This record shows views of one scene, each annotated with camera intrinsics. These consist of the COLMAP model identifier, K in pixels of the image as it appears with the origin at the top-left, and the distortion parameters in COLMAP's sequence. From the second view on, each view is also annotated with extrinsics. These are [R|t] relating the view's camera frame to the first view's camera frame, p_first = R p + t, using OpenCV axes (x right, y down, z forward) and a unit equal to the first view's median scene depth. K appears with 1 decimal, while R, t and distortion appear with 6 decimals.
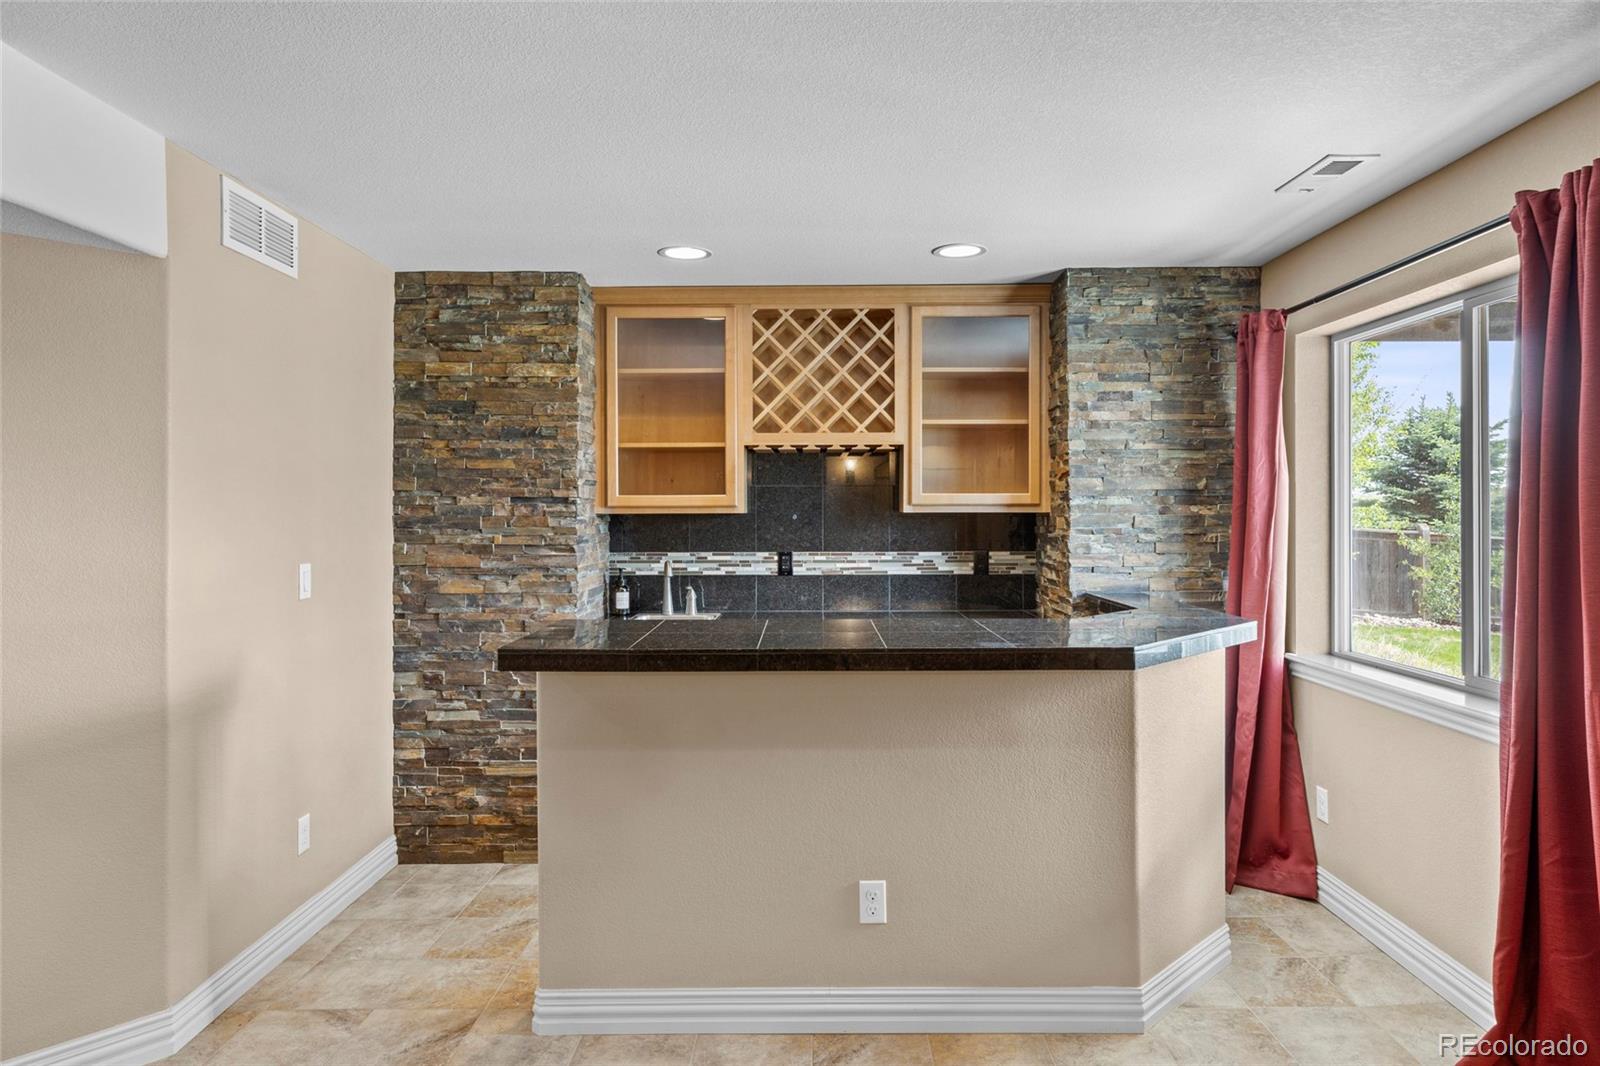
lens RADIAL K [[968.4, 0, 812.7], [0, 968.4, 508.1], [0, 0, 1]] dist [0.016370, -0.002799]
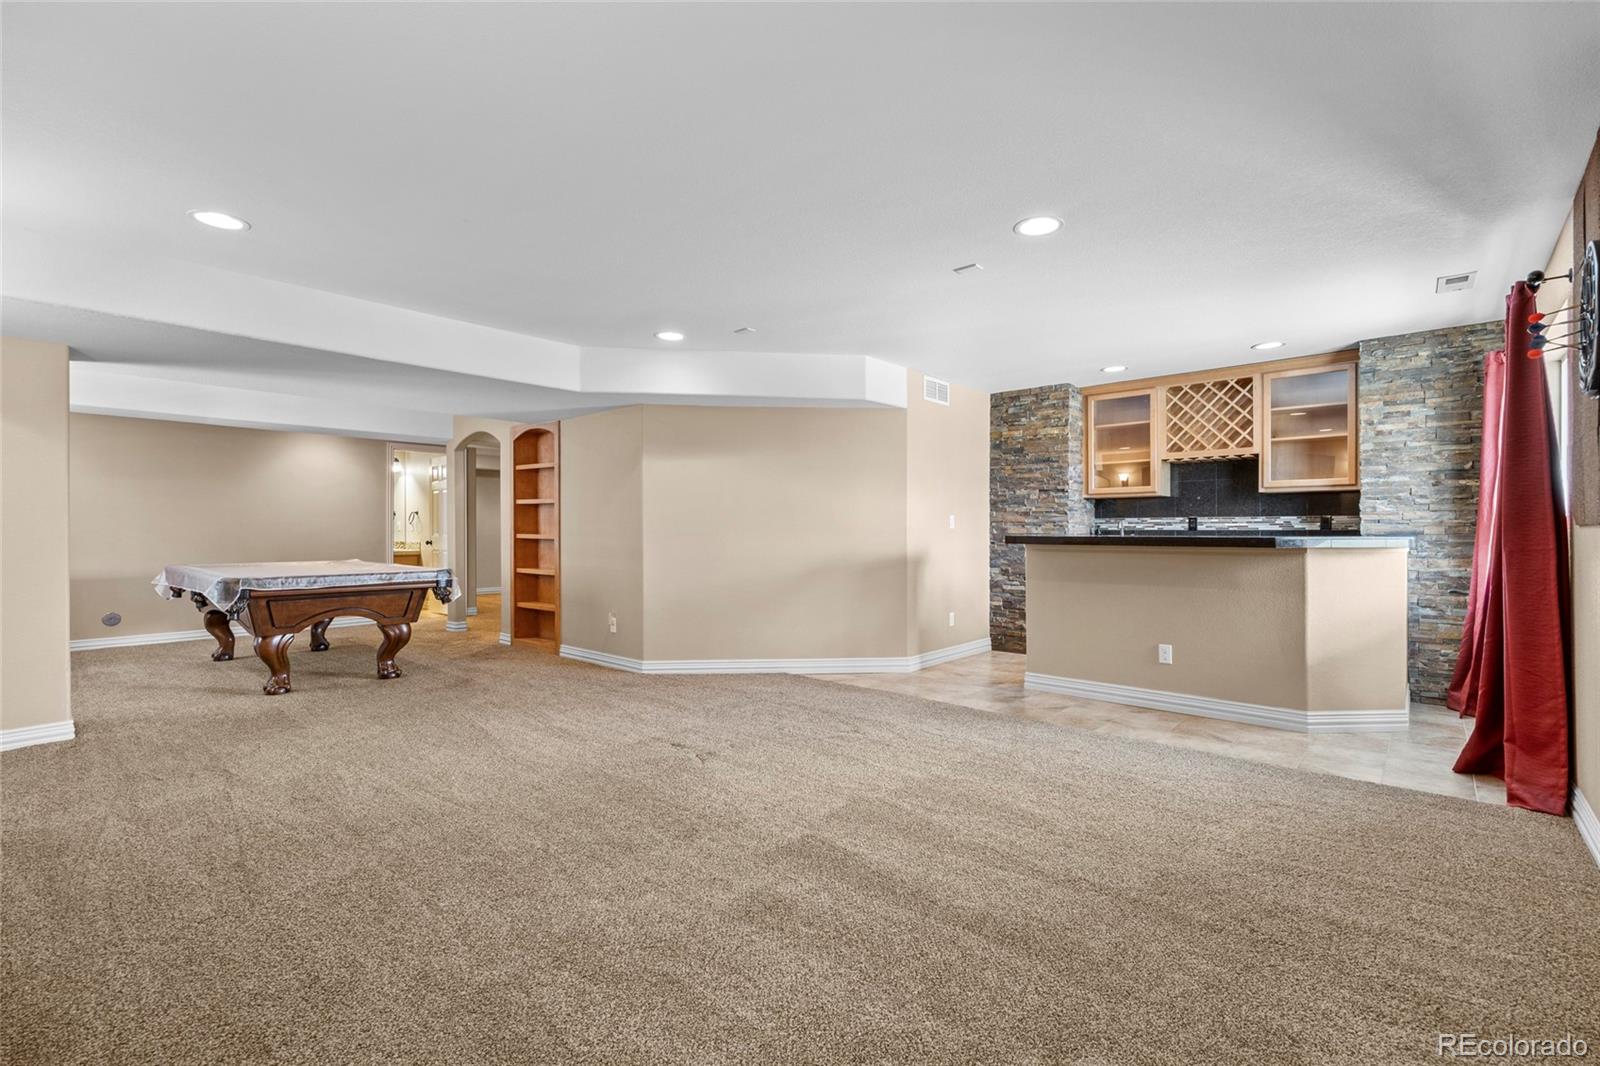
lens RADIAL K [[690.6, 0, 800.2], [0, 690.6, 527.8], [0, 0, 1]] dist [-0.012993, 0.000199]
pose [[0.734010, 0.001788, -0.679136, 0.352304], [0.001544, 0.999990, 0.004301, 0.066918], [0.679137, -0.004205, 0.734000, -0.511140]]
